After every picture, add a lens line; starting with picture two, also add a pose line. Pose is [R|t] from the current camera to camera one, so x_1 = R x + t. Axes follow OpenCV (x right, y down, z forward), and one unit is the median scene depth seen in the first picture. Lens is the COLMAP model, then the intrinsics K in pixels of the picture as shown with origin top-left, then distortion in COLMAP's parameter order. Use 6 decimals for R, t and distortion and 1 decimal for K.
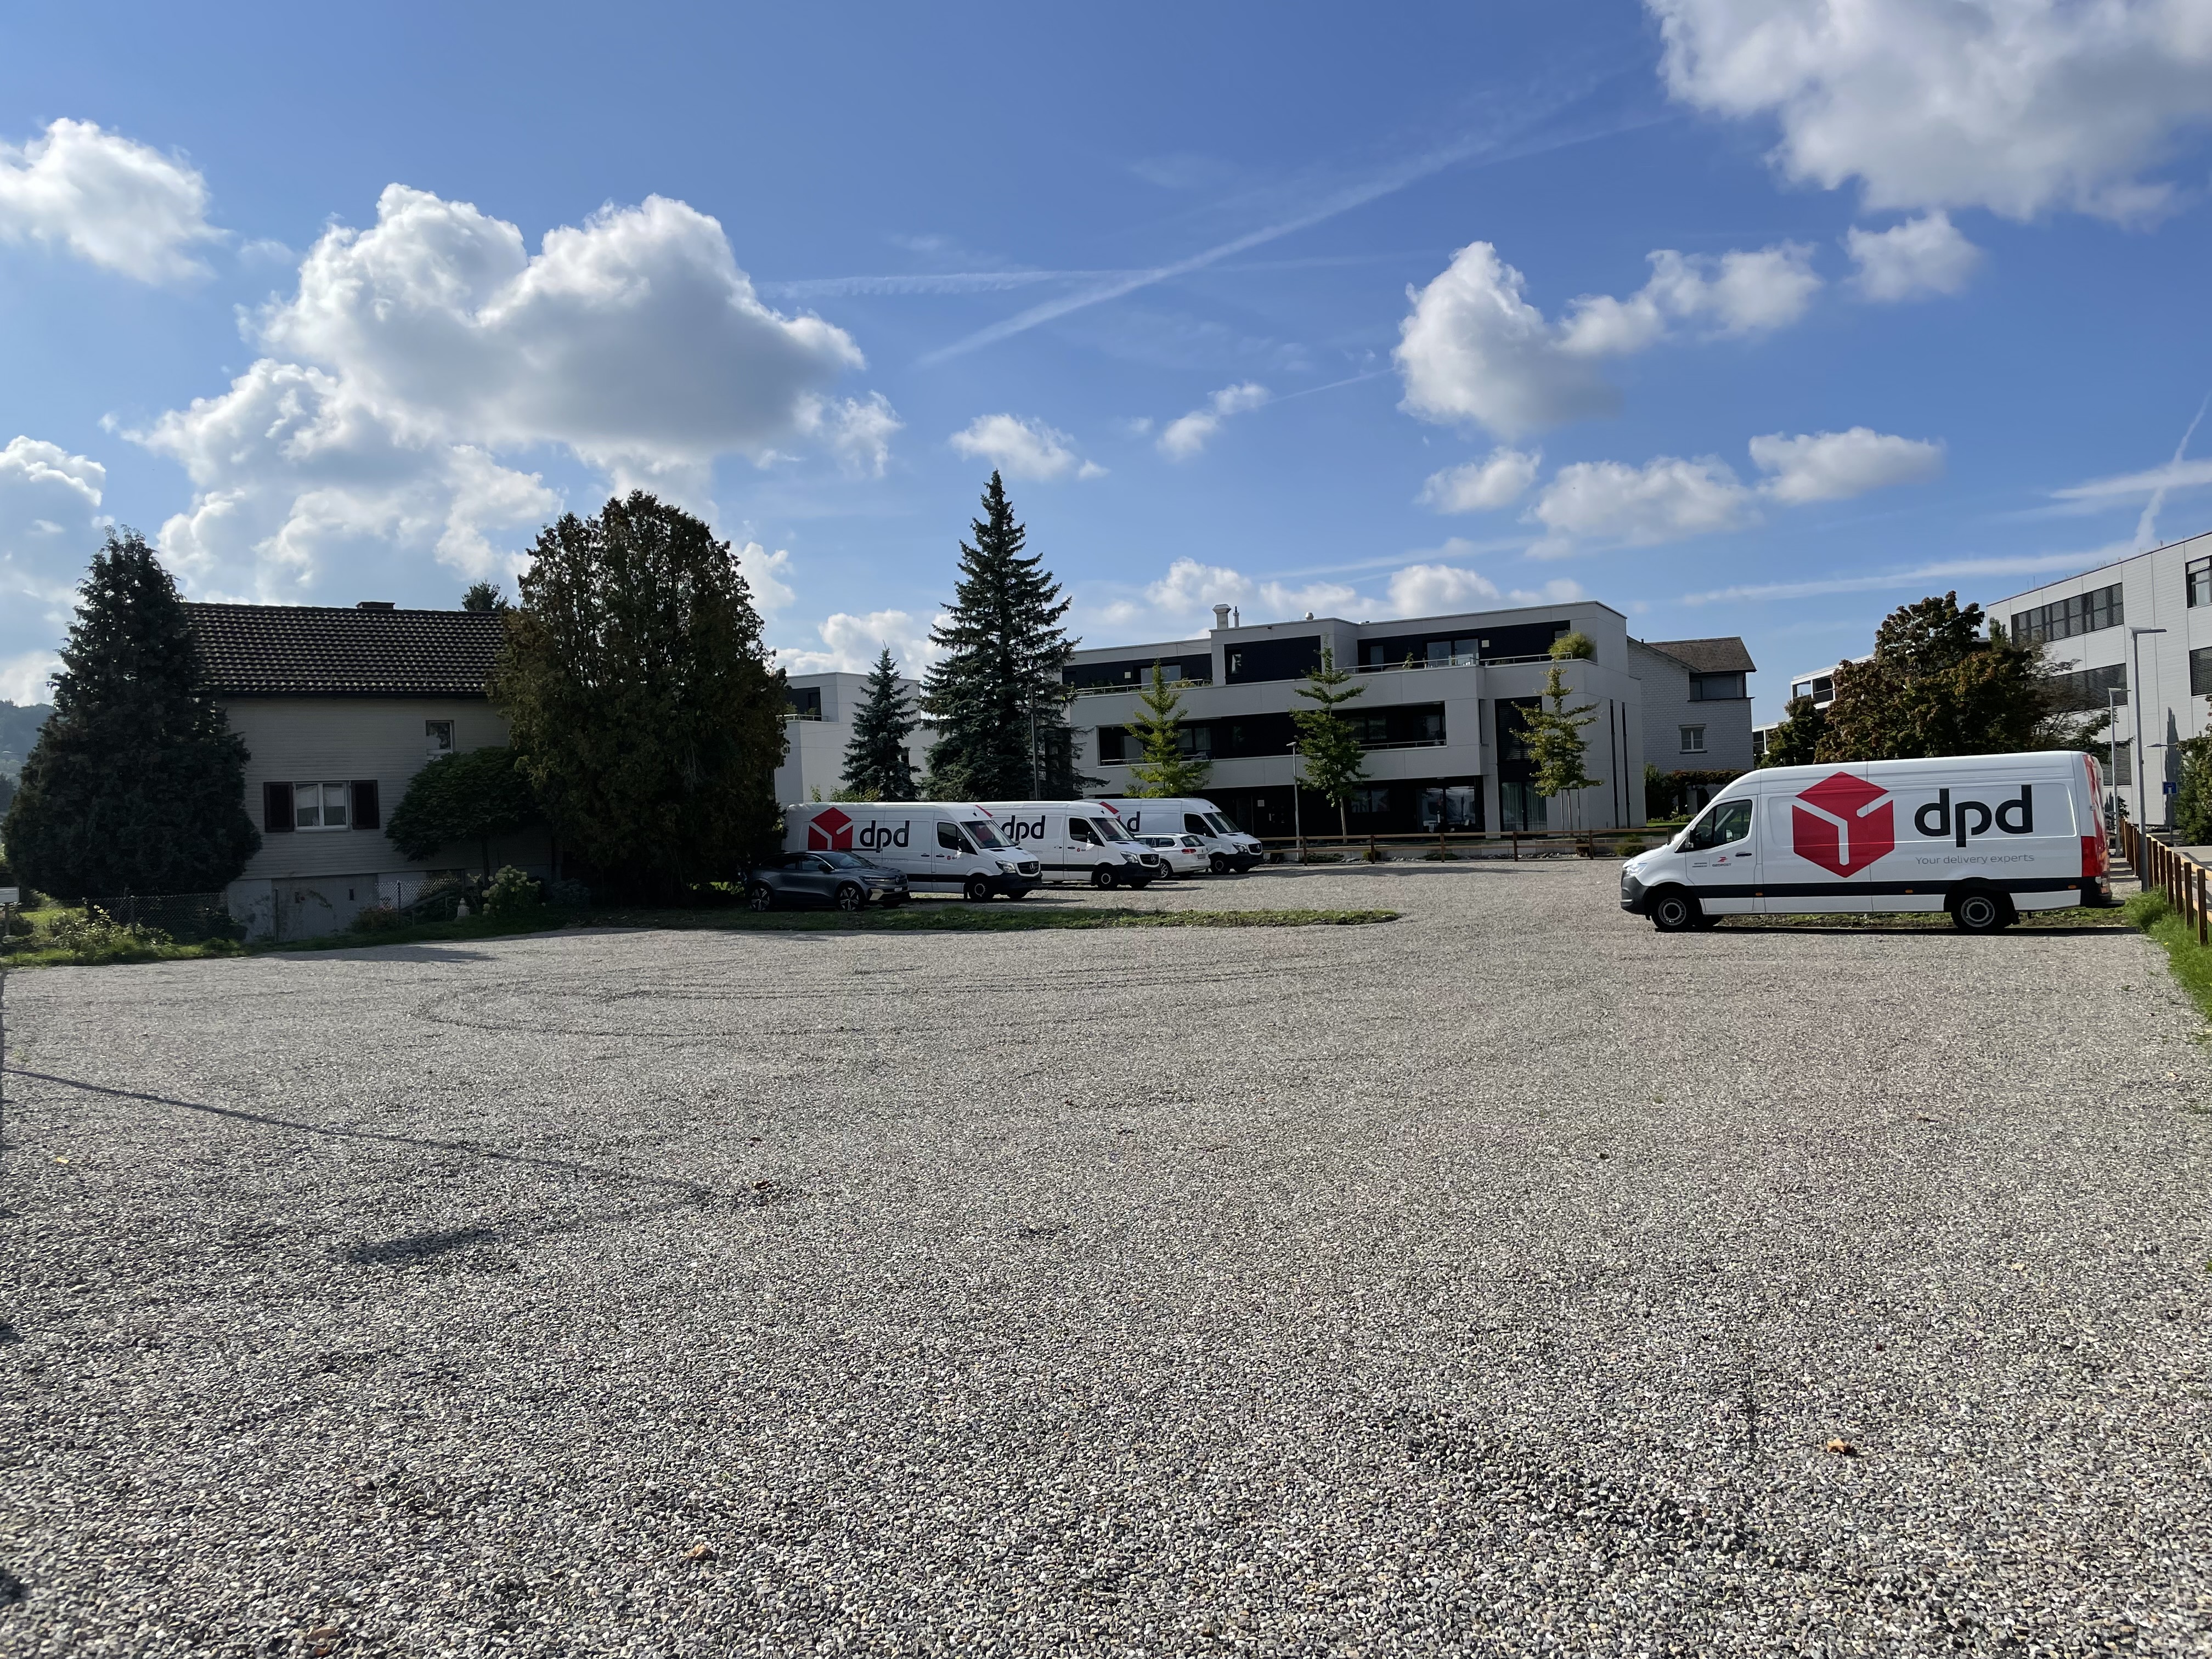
lens RADIAL K [[1696.4, 0, 1116.3], [0, 1696.4, 811.0], [0, 0, 1]] dist [0.114146, -0.197615]
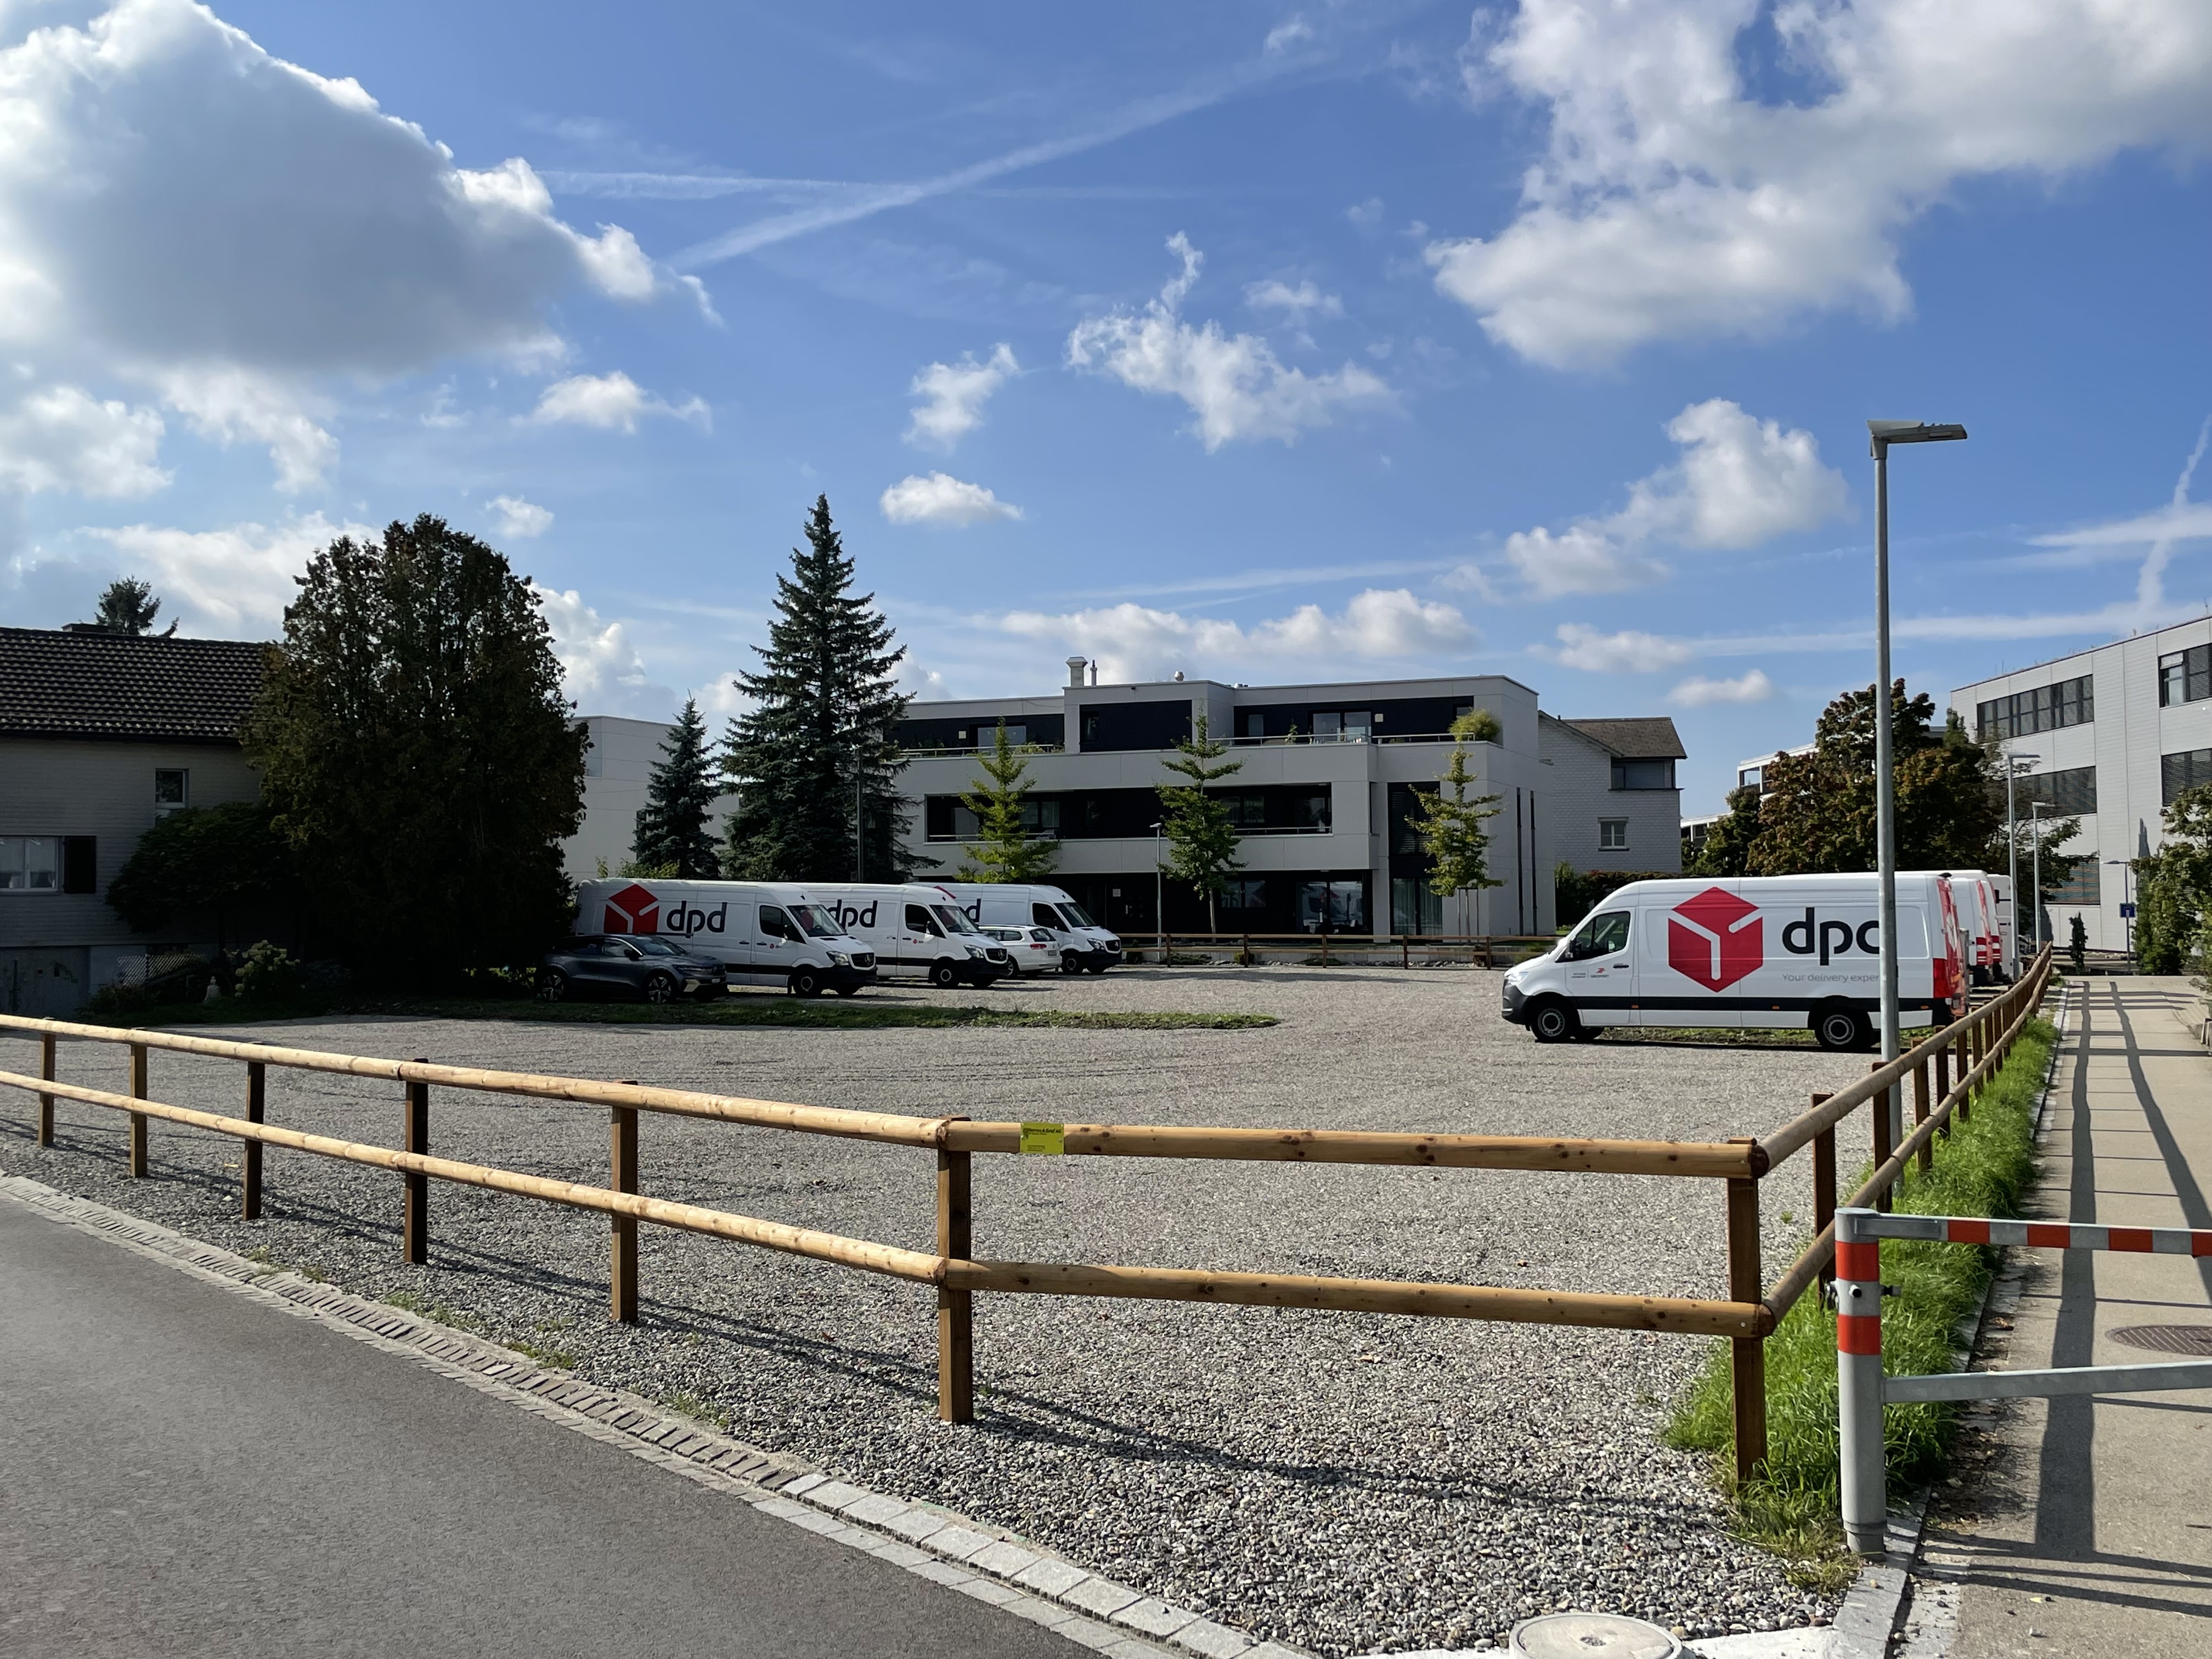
lens RADIAL K [[2193.1, 0, 1138.9], [0, 2193.1, 781.2], [0, 0, 1]] dist [0.146345, -0.356489]
pose [[0.994011, 0.037808, 0.102535, -0.024984], [-0.032386, 0.998014, -0.054038, -0.001811], [-0.104375, 0.050394, 0.993260, -0.129256]]
